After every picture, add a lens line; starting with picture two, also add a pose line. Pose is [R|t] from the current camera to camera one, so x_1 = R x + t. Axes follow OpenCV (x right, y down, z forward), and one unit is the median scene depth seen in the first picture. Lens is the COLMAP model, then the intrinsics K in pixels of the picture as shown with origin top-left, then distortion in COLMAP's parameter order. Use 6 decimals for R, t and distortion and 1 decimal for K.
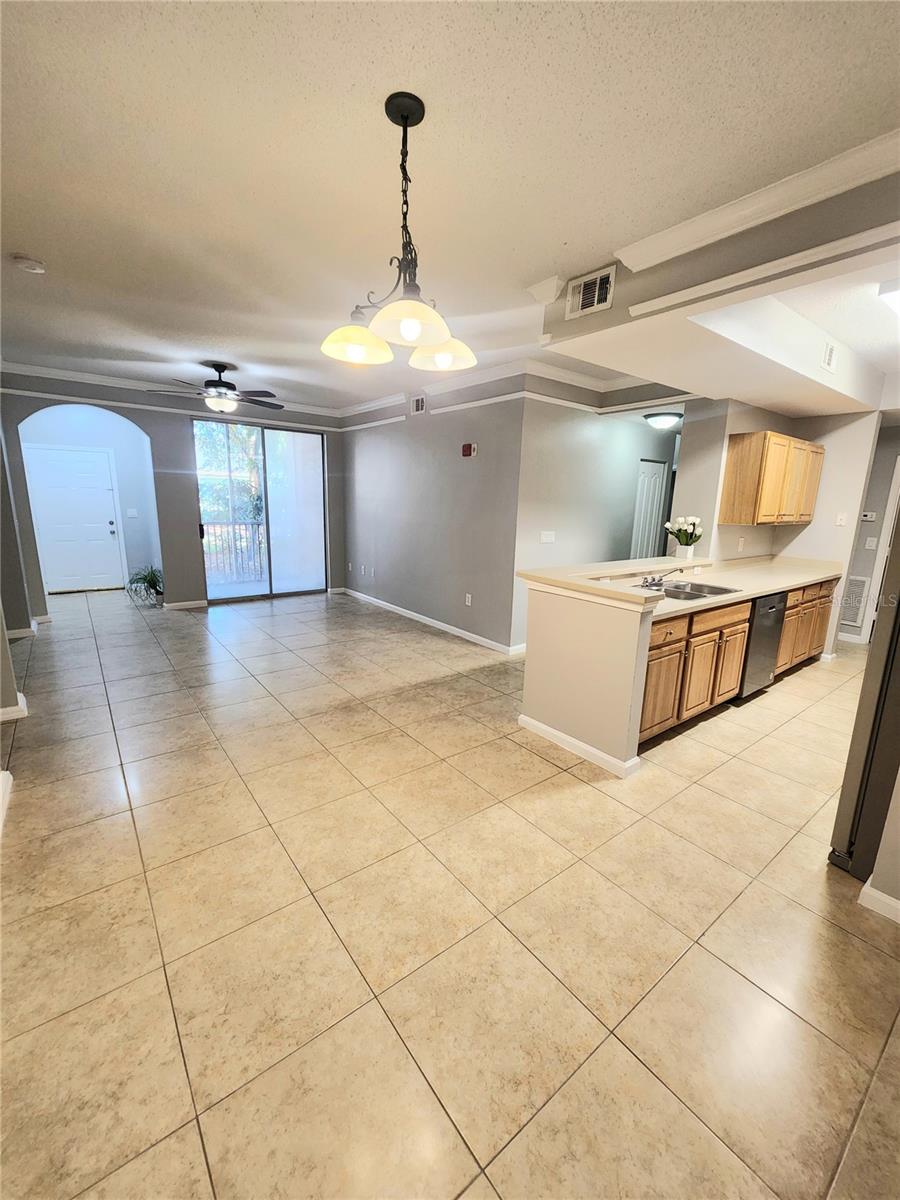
lens RADIAL K [[490.7, 0, 459.0], [0, 490.7, 601.1], [0, 0, 1]] dist [-0.000917, -0.000398]
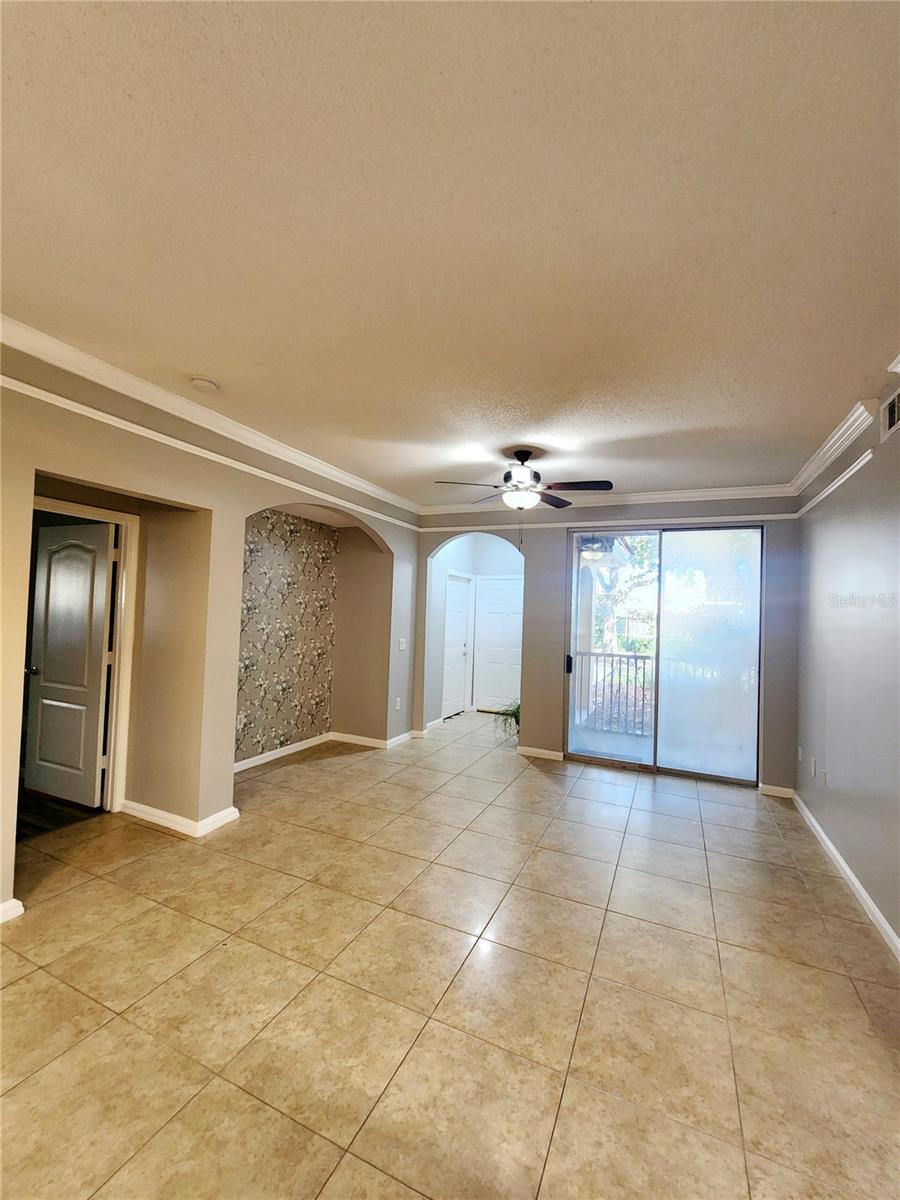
lens RADIAL K [[490.7, 0, 448.6], [0, 490.7, 601.3], [0, 0, 1]] dist [-0.000917, -0.000398]
pose [[0.452422, -0.034055, -0.891154, 0.099095], [-0.206111, 0.968224, -0.141639, -0.085951], [0.867659, 0.247757, 0.431026, 0.446725]]
